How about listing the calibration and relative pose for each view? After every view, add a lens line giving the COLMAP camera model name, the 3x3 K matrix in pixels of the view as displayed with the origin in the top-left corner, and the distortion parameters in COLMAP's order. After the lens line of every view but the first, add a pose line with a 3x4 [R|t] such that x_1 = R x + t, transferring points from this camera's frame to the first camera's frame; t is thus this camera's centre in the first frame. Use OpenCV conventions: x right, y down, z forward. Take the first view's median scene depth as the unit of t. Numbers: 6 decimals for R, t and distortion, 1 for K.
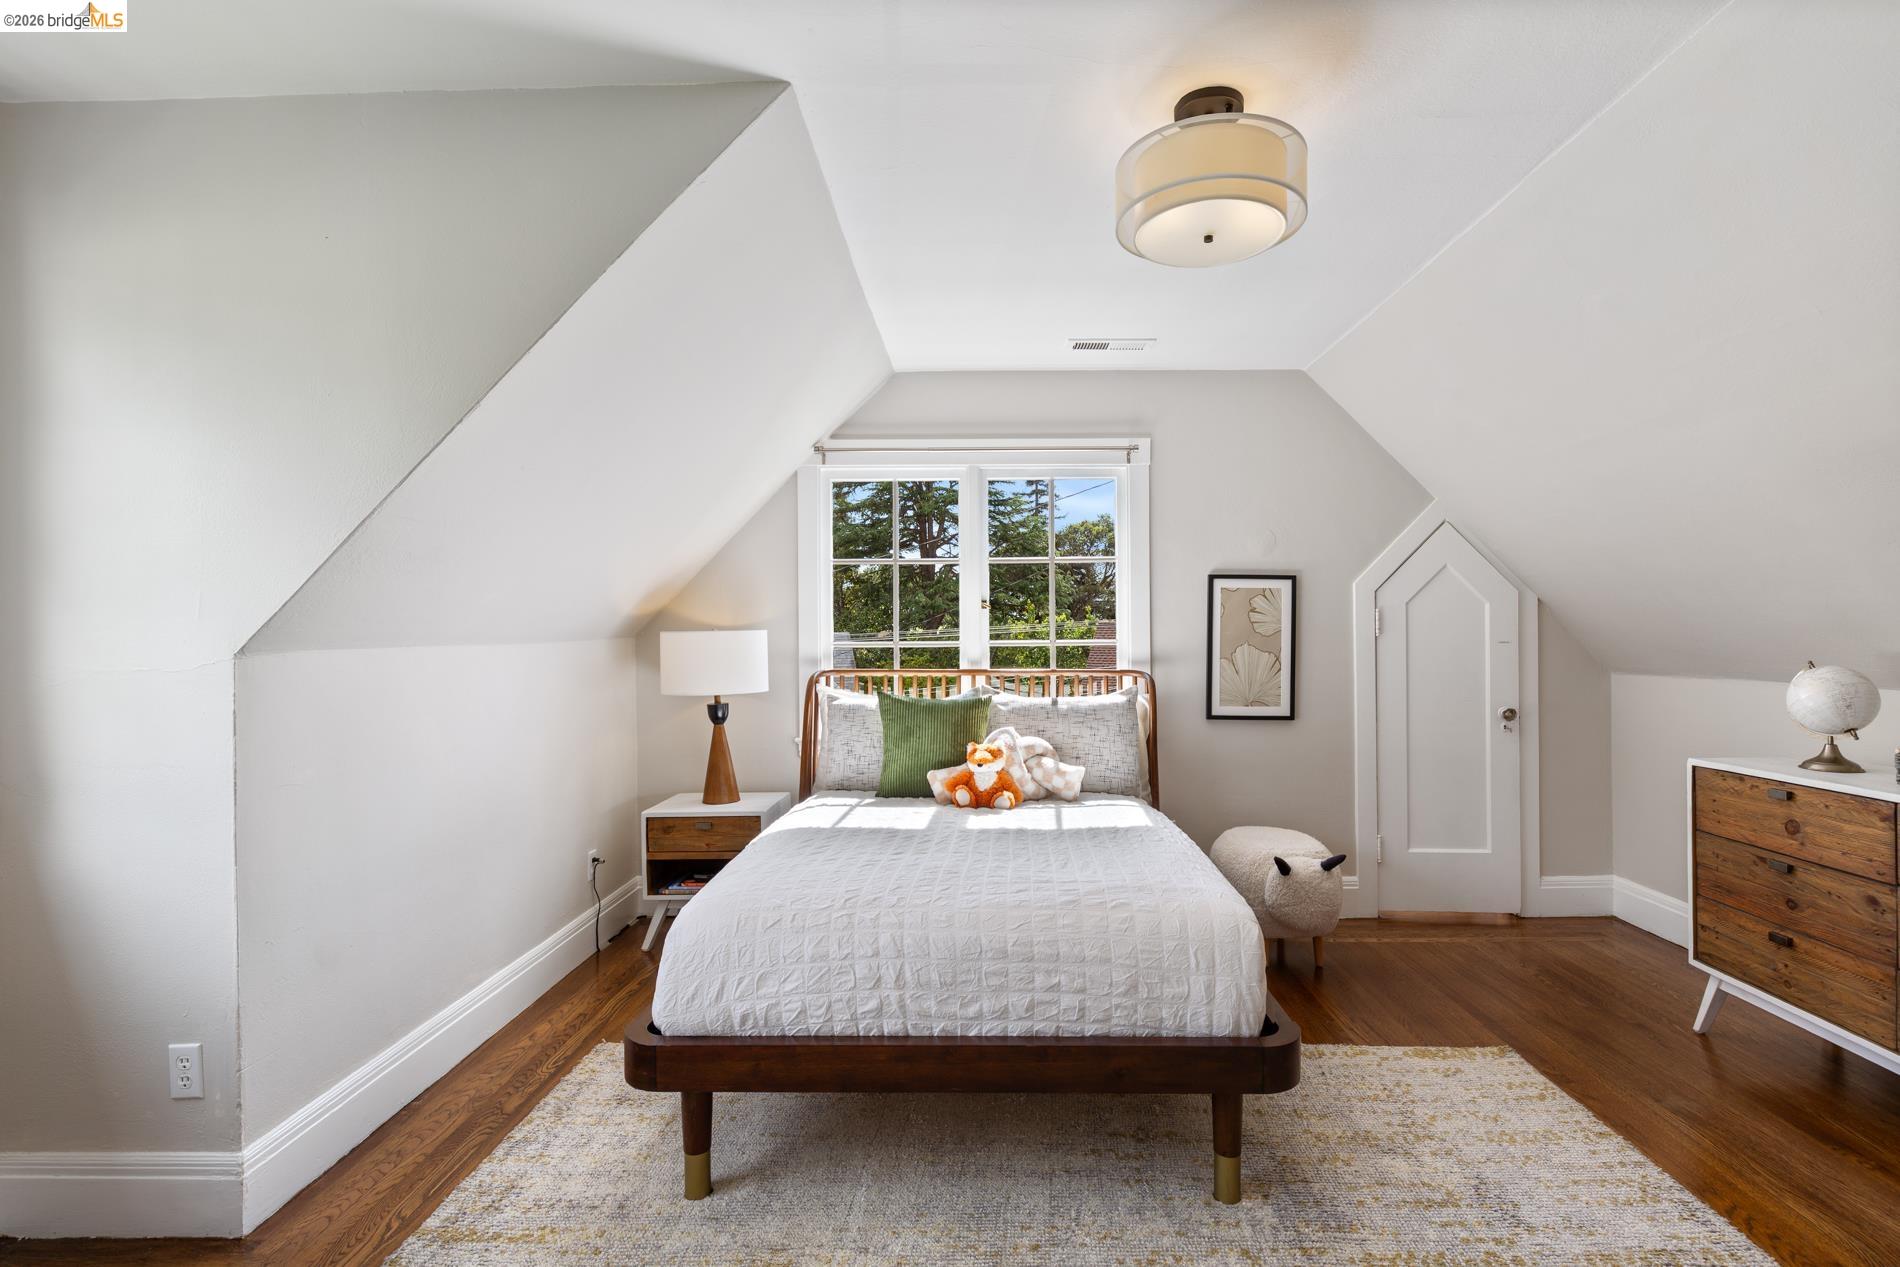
lens RADIAL K [[959.1, 0, 981.2], [0, 959.1, 633.7], [0, 0, 1]] dist [-0.003809, -0.001194]
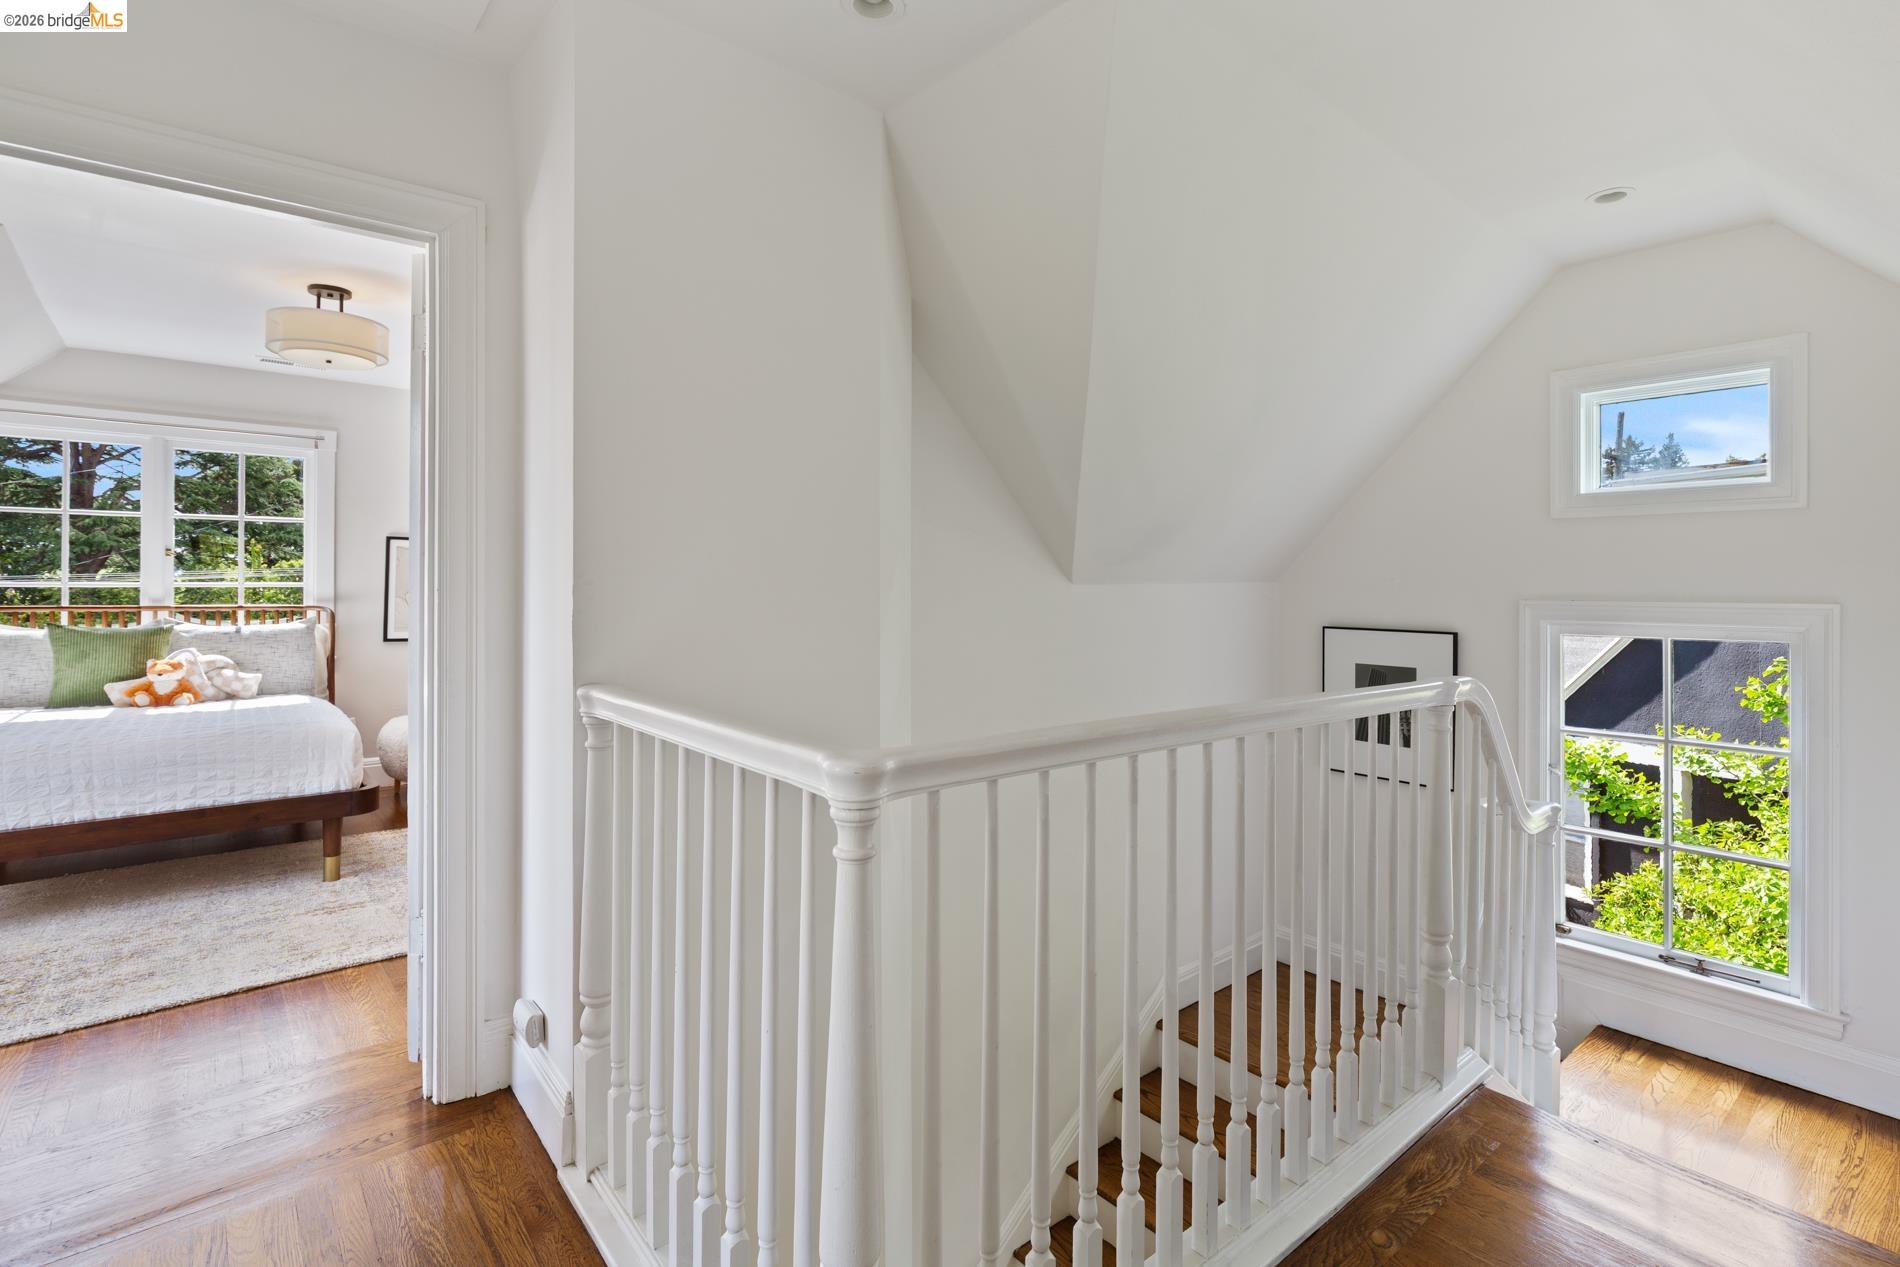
lens RADIAL K [[959.1, 0, 1029.1], [0, 959.1, 589.7], [0, 0, 1]] dist [-0.003809, -0.001194]
pose [[0.746852, 0.009114, 0.664928, 0.015276], [-0.011794, 0.999930, -0.000459, 0.005127], [-0.664886, -0.007500, 0.746907, -0.710862]]
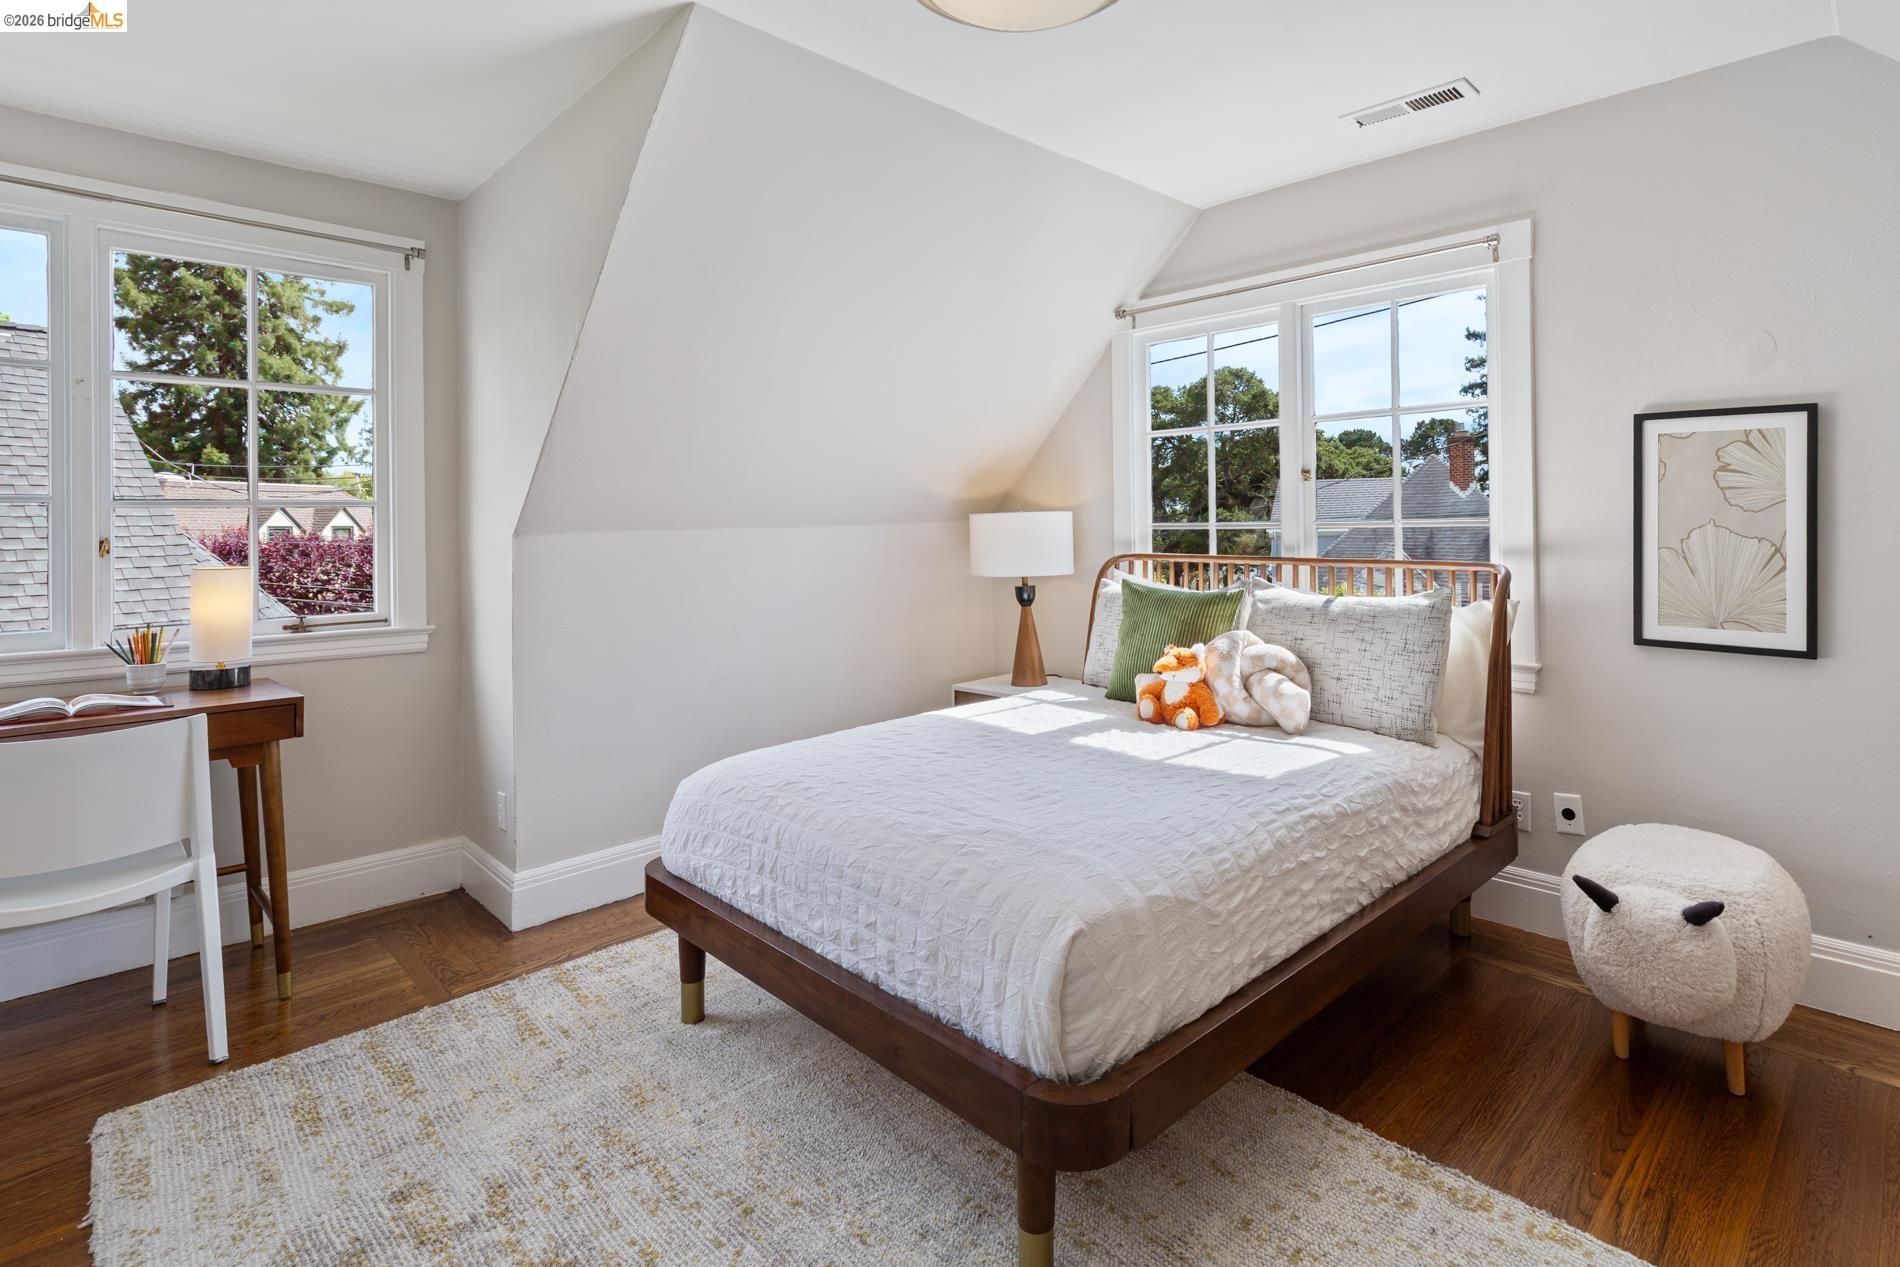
lens RADIAL K [[959.1, 0, 859.1], [0, 959.1, 516.4], [0, 0, 1]] dist [-0.003809, -0.001194]
pose [[0.684980, -0.008273, -0.728514, 0.382860], [0.009418, 0.999953, -0.002501, 0.002178], [0.728501, -0.005148, 0.685026, 0.222307]]
